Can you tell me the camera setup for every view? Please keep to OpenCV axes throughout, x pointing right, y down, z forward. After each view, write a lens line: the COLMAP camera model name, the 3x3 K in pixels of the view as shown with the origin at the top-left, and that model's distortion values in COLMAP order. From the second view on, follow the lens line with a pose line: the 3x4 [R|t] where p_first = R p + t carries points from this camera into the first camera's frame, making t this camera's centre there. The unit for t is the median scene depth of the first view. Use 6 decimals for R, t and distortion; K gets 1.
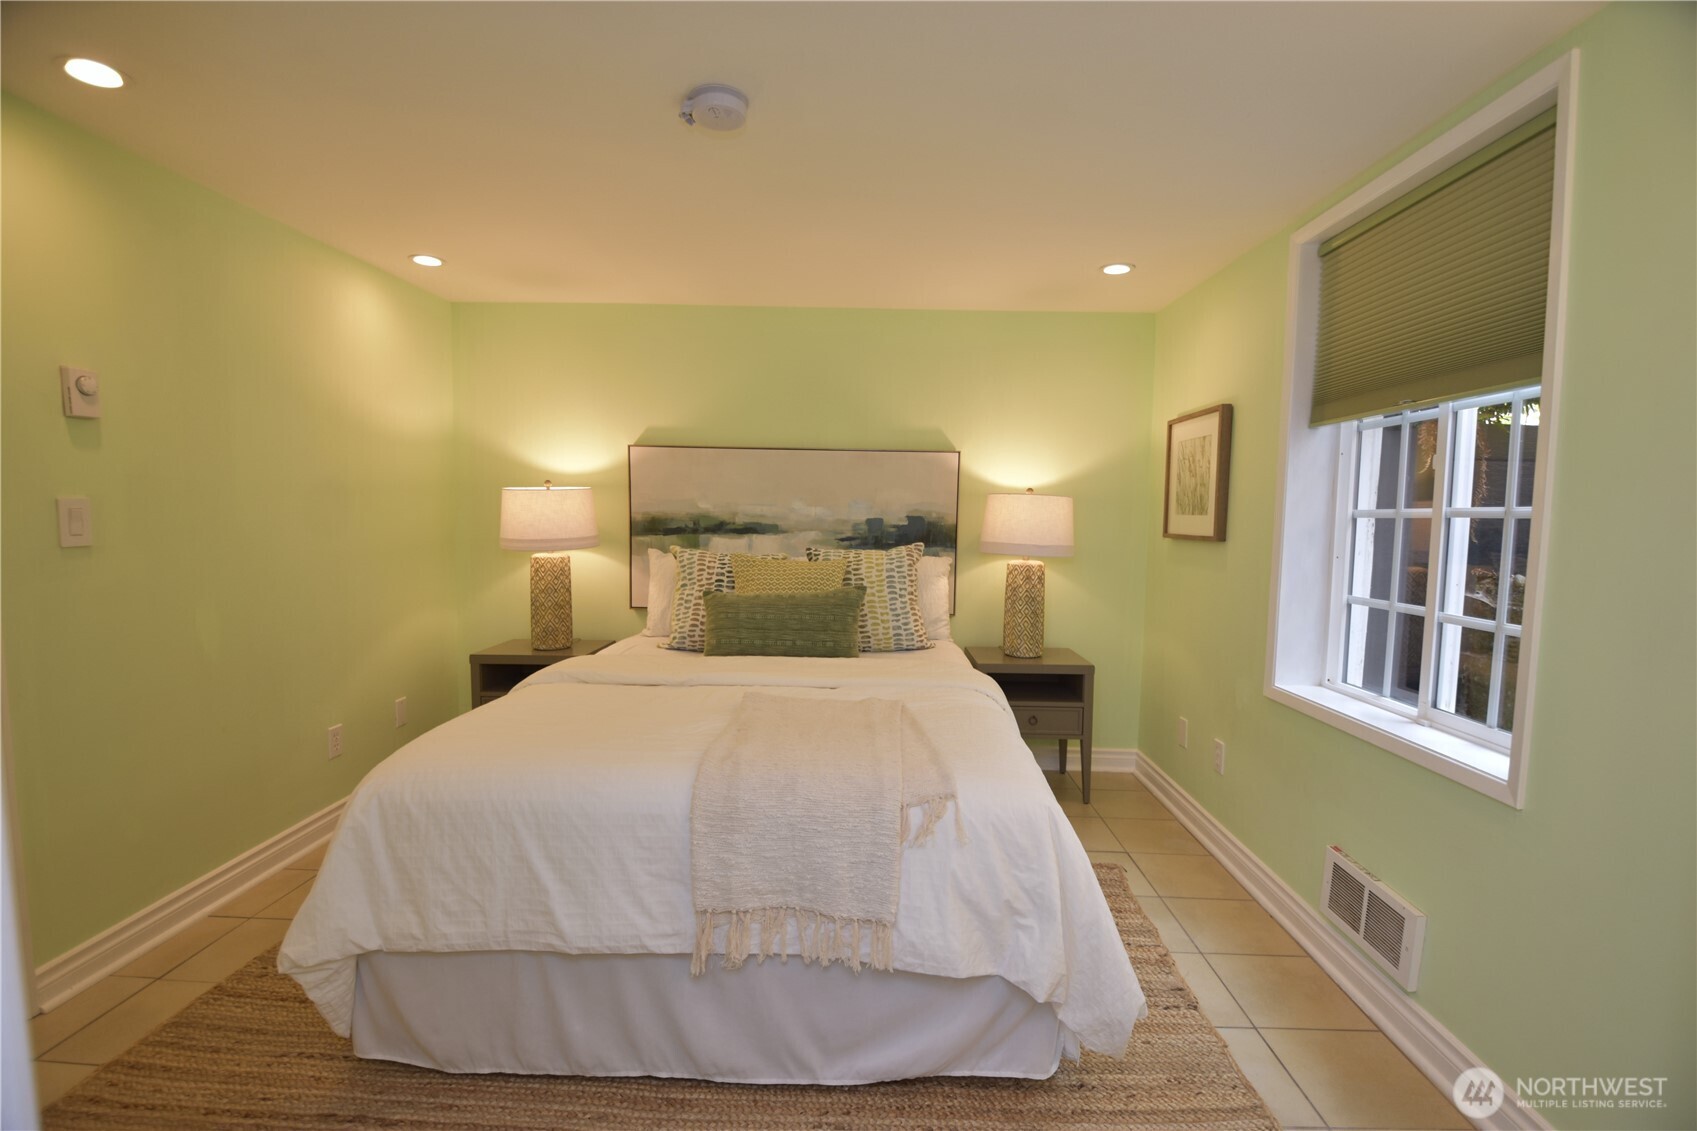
lens RADIAL K [[751.8, 0, 840.5], [0, 751.8, 565.8], [0, 0, 1]] dist [-0.008946, -0.006640]
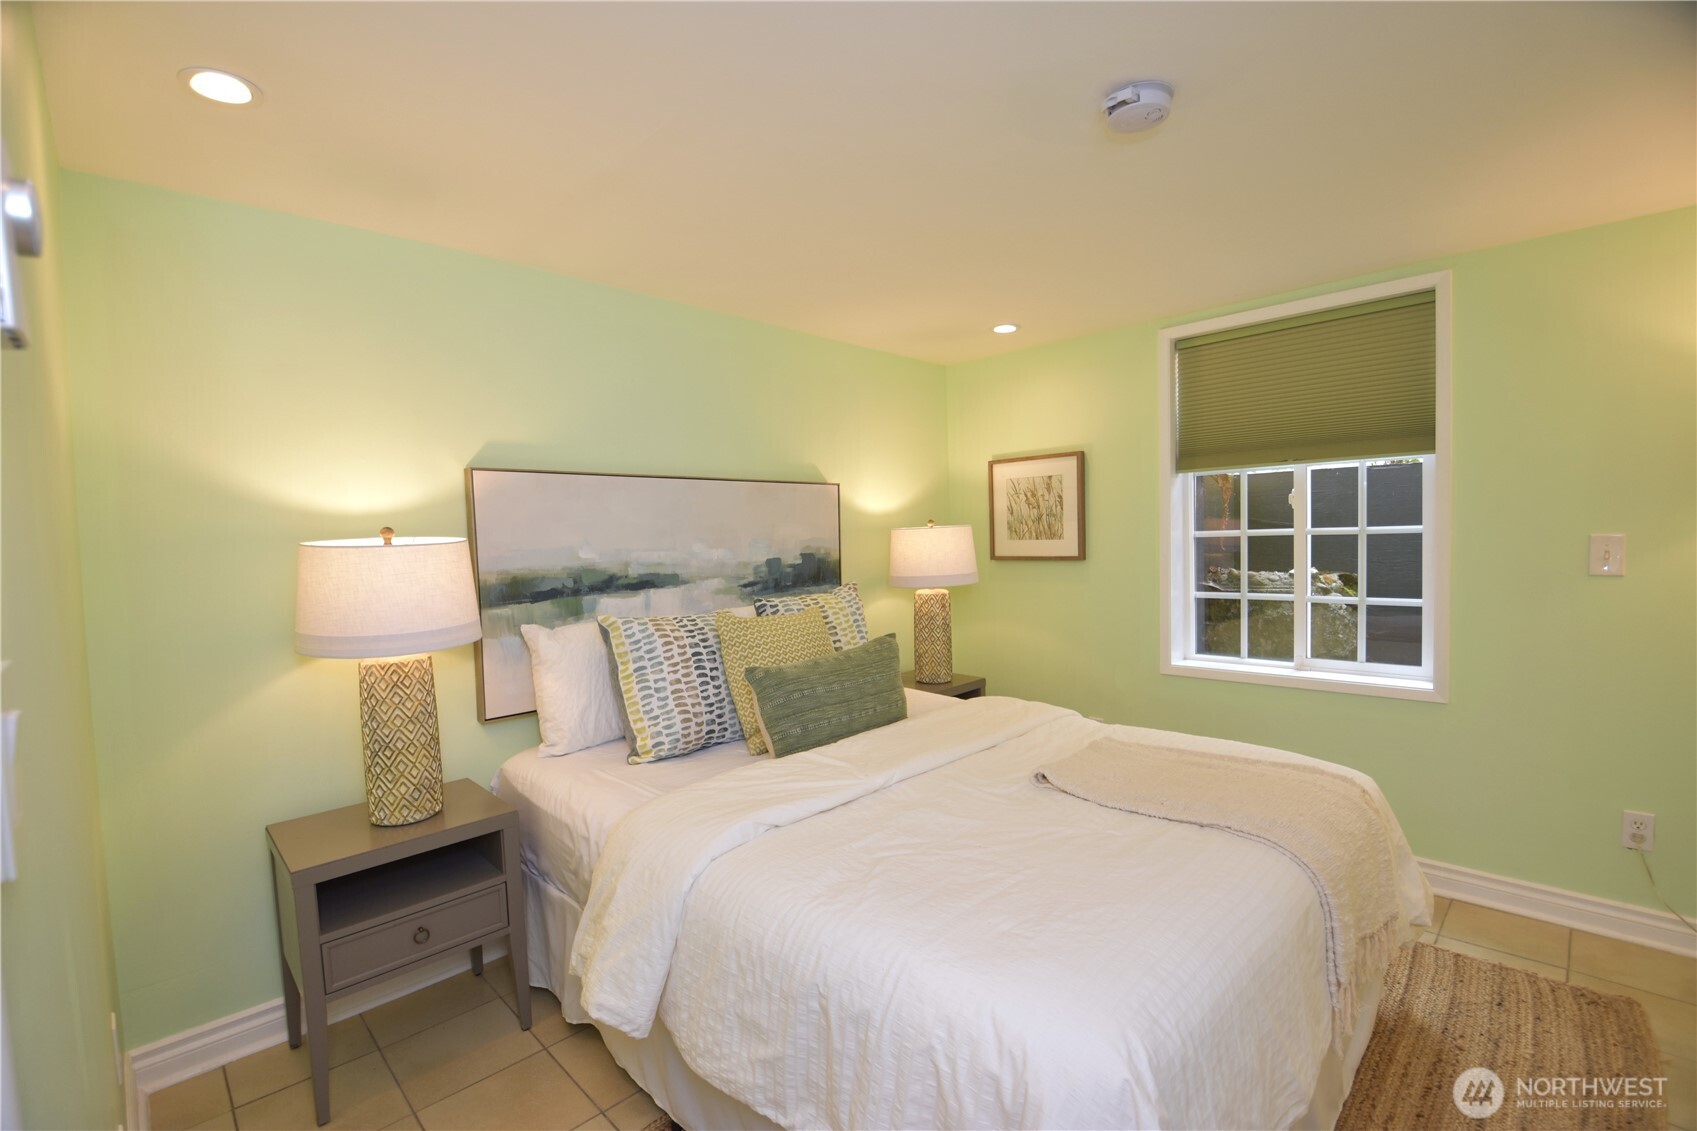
lens RADIAL K [[751.8, 0, 842.8], [0, 751.8, 571.4], [0, 0, 1]] dist [-0.008946, -0.006640]
pose [[0.684020, -0.073442, 0.725756, -0.536908], [0.090898, 0.995746, 0.015092, -0.053918], [-0.723777, 0.055647, 0.687786, 0.337750]]
